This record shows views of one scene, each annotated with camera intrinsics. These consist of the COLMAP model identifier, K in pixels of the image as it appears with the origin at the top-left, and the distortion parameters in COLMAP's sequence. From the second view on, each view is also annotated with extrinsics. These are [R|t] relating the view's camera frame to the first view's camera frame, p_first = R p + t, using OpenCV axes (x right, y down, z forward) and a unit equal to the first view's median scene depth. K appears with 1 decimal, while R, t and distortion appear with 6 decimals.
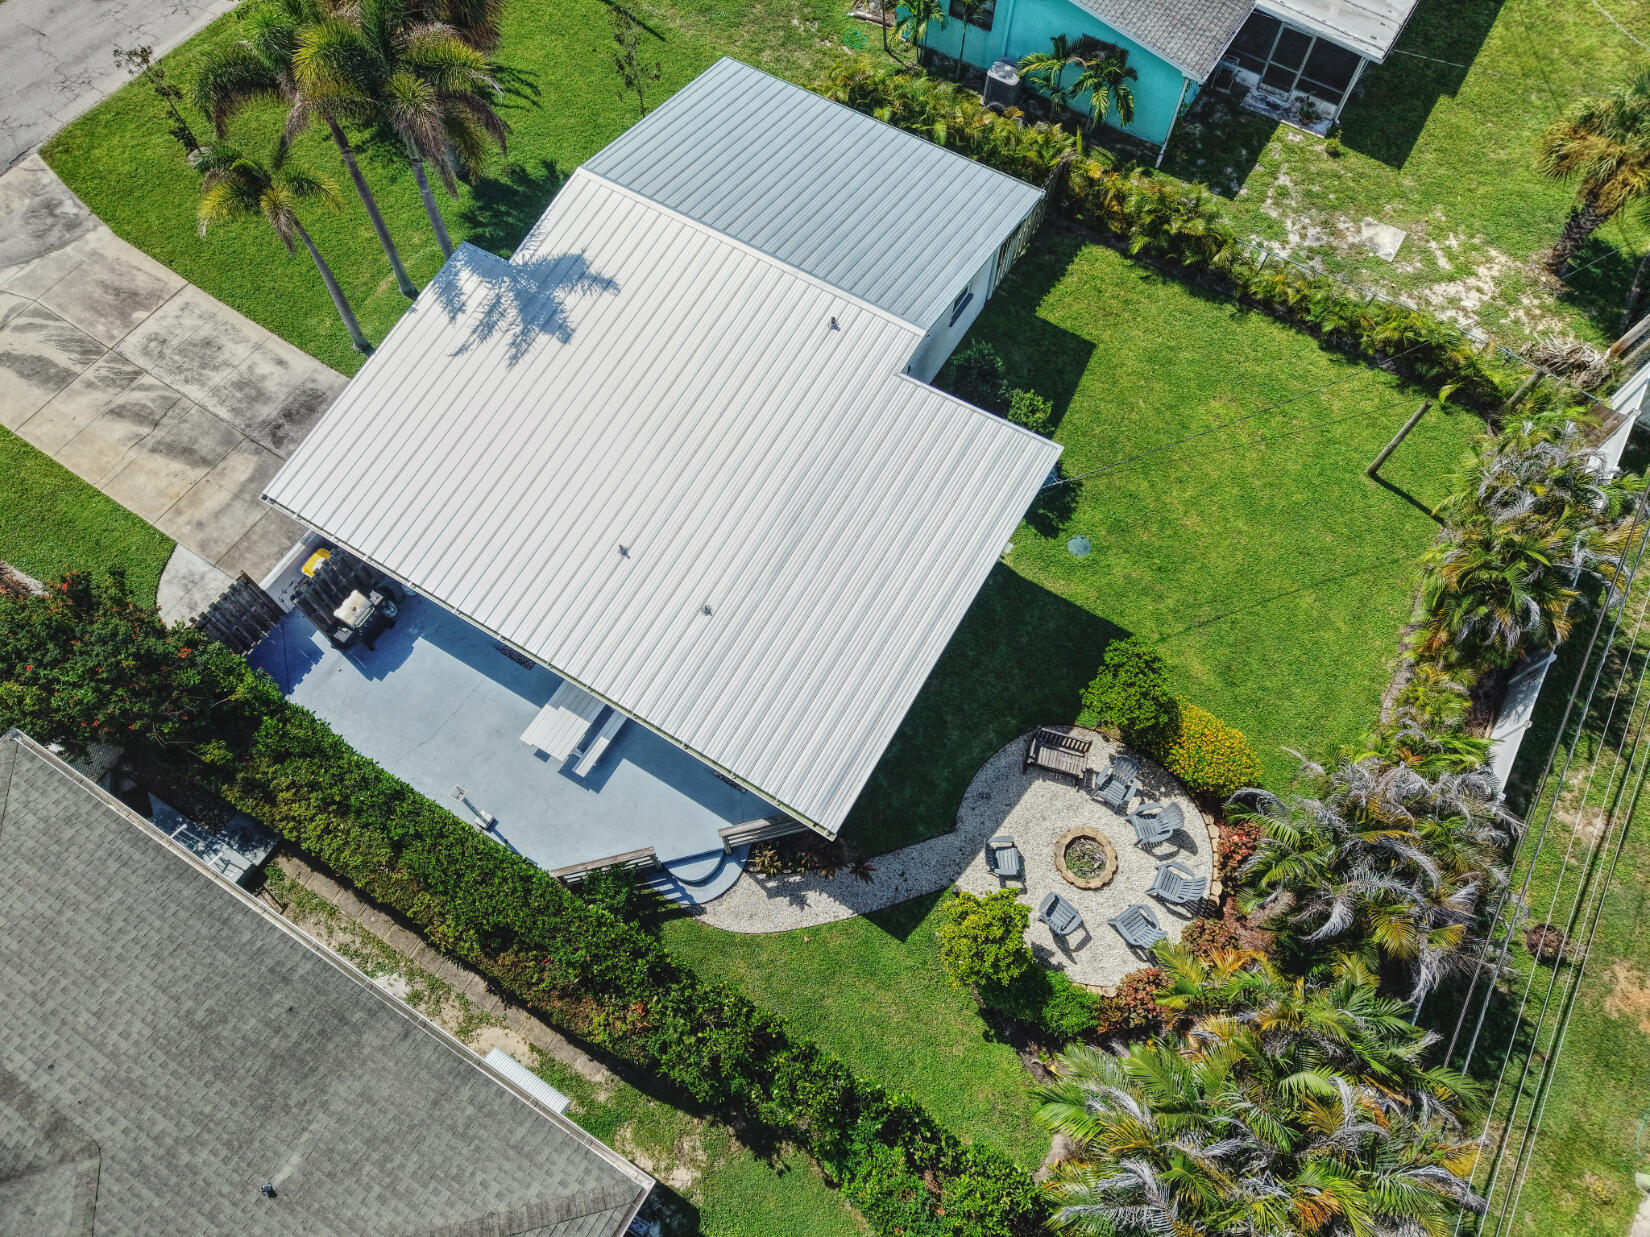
lens RADIAL K [[1123.4, 0, 824.7], [0, 1123.4, 613.4], [0, 0, 1]] dist [-0.001564, 0.003271]
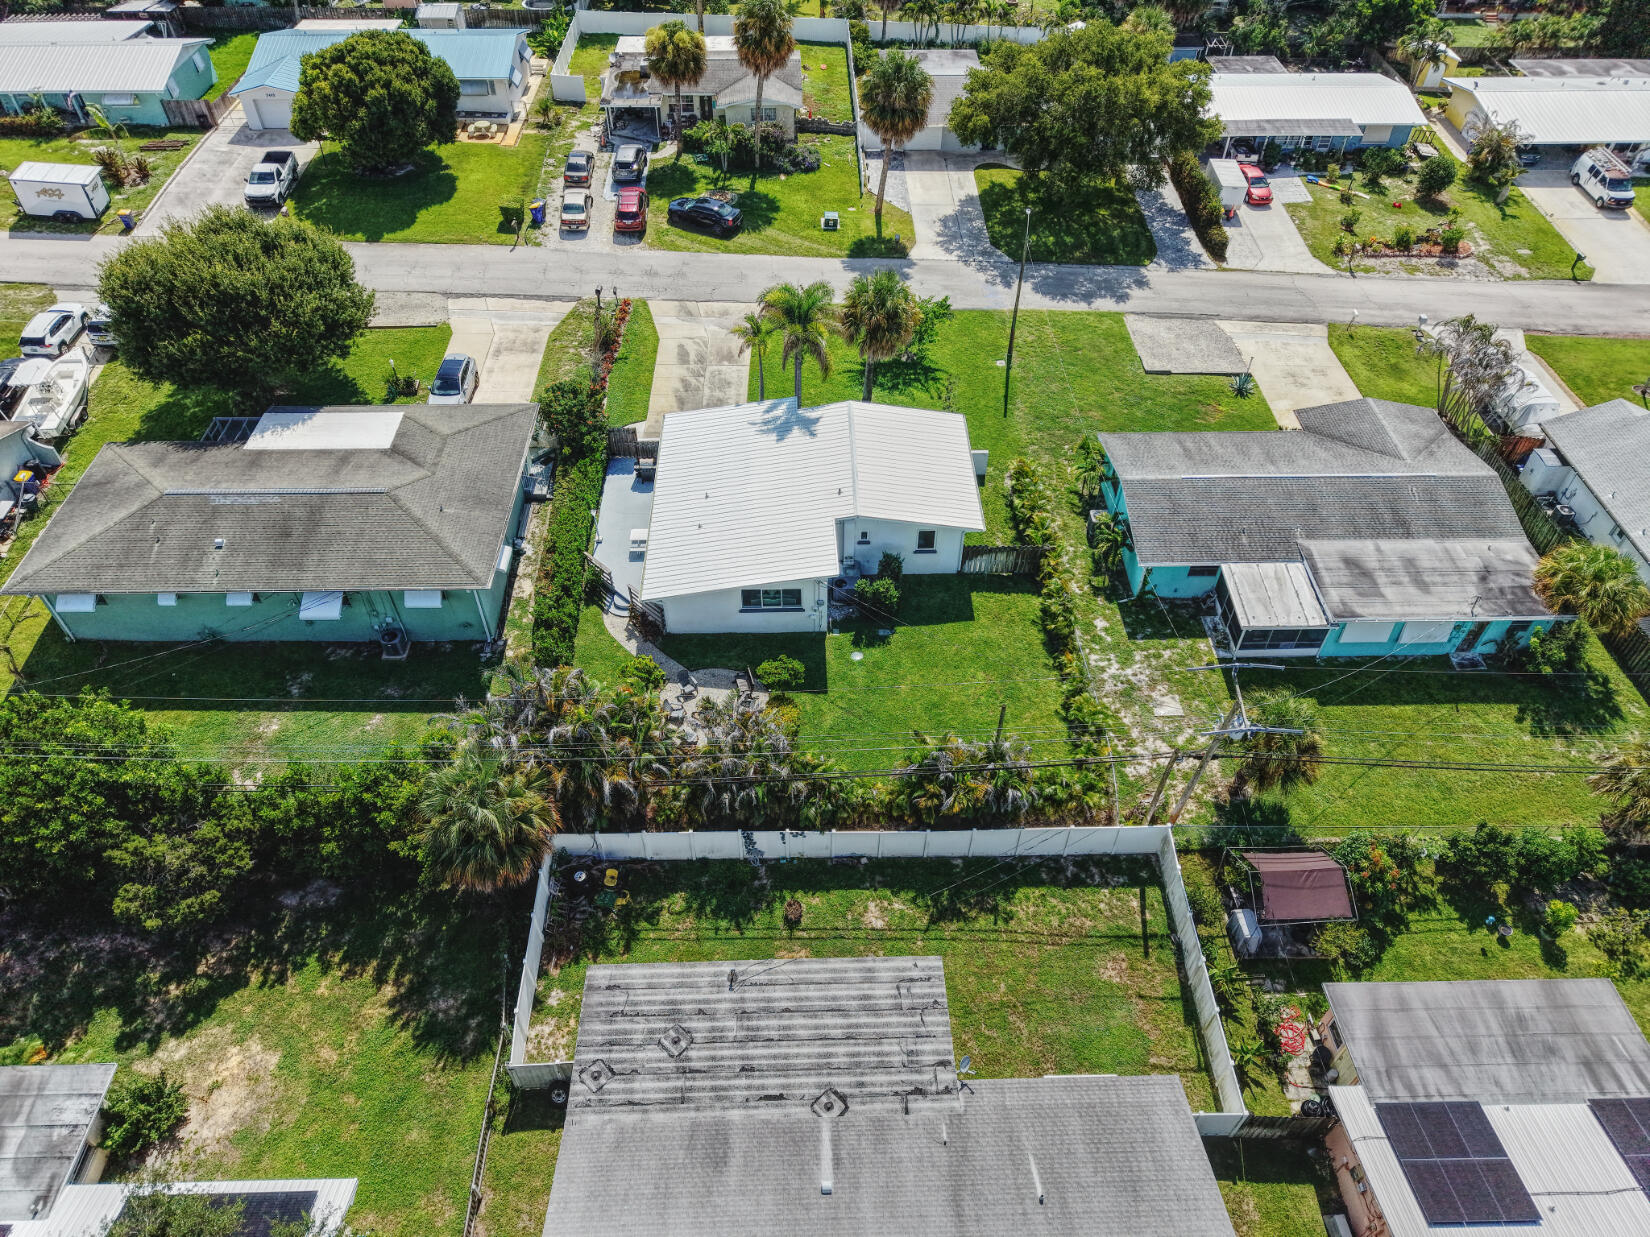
lens RADIAL K [[1109.1, 0, 831.2], [0, 1109.1, 618.3], [0, 0, 1]] dist [0.049686, -0.057828]
pose [[0.541197, 0.596924, -0.592274, 1.399143], [-0.751290, 0.659615, -0.021705, -0.030960], [0.377716, 0.456716, 0.805444, -0.642248]]
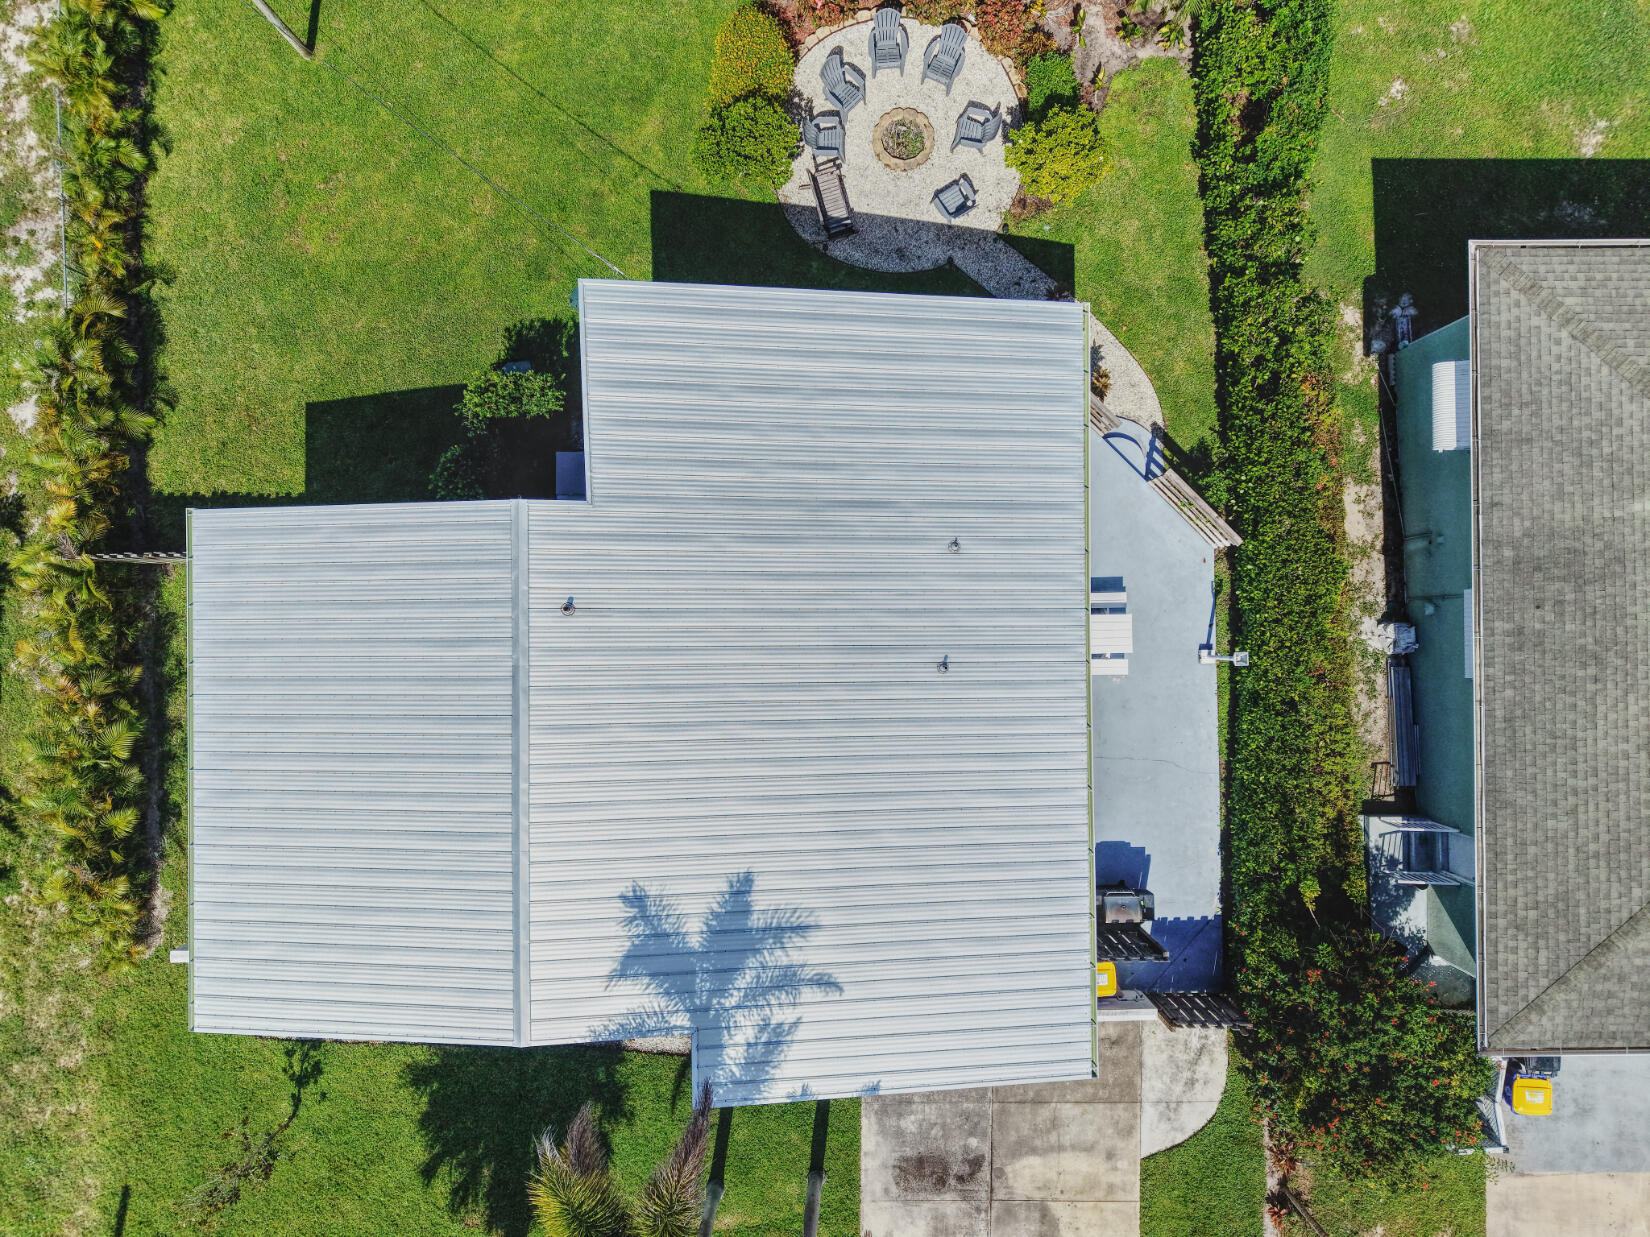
lens RADIAL K [[1116.0, 0, 832.0], [0, 1116.0, 613.4], [0, 0, 1]] dist [-0.005551, -0.003811]
pose [[-0.526232, -0.850329, -0.004449, -0.085420], [0.755838, -0.470140, 0.455716, -0.454914], [-0.389601, 0.236450, 0.890114, 0.225688]]
